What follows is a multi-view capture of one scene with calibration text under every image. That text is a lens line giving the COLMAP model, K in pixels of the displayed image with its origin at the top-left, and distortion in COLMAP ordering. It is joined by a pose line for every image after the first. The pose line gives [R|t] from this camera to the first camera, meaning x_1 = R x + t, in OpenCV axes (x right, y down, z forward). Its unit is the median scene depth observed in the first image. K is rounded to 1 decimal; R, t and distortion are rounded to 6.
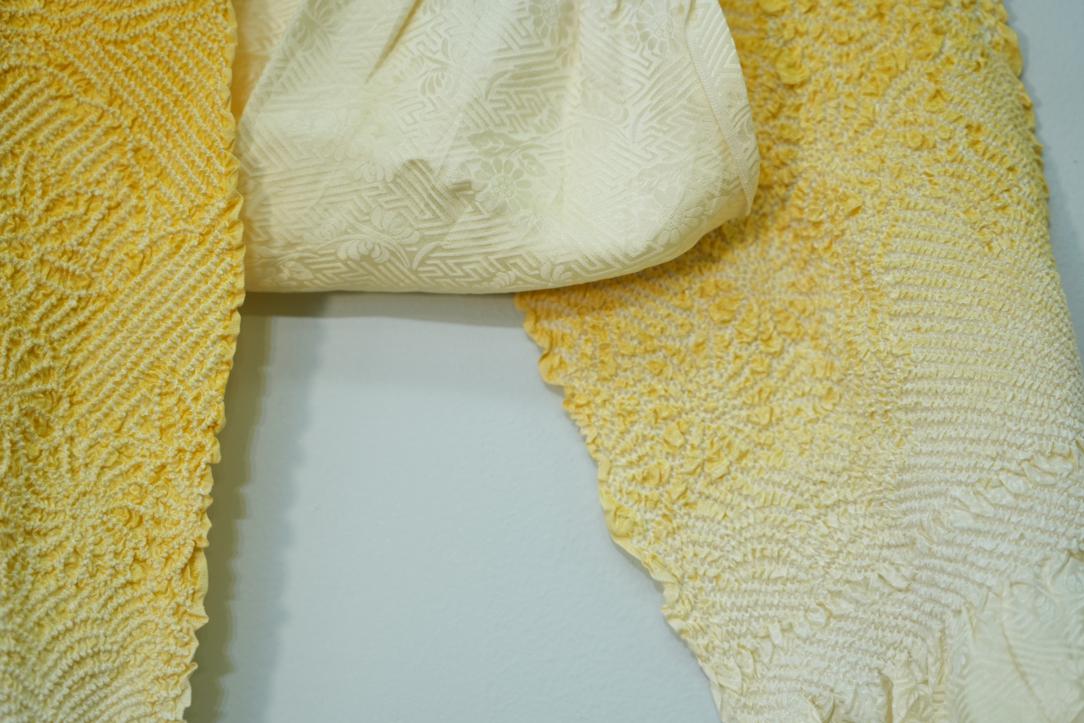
lens RADIAL K [[3072.3, 0, 547.8], [0, 3072.3, 362.4], [0, 0, 1]] dist [-0.056763, 0.000000]
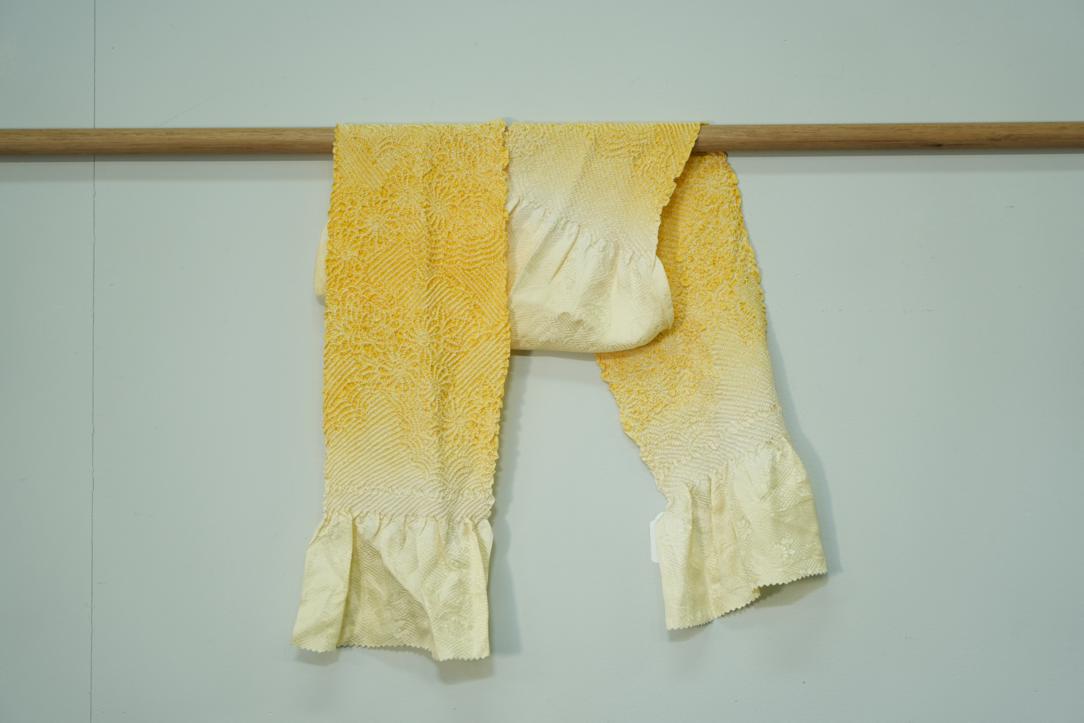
lens RADIAL K [[3072.3, 0, 538.7], [0, 3072.3, 365.7], [0, 0, 1]] dist [-0.056763, 0.000000]
pose [[0.999081, 0.016841, 0.039410, -0.191875], [-0.021413, 0.992708, 0.118630, -0.381413], [-0.037125, -0.119365, 0.992156, -2.112893]]
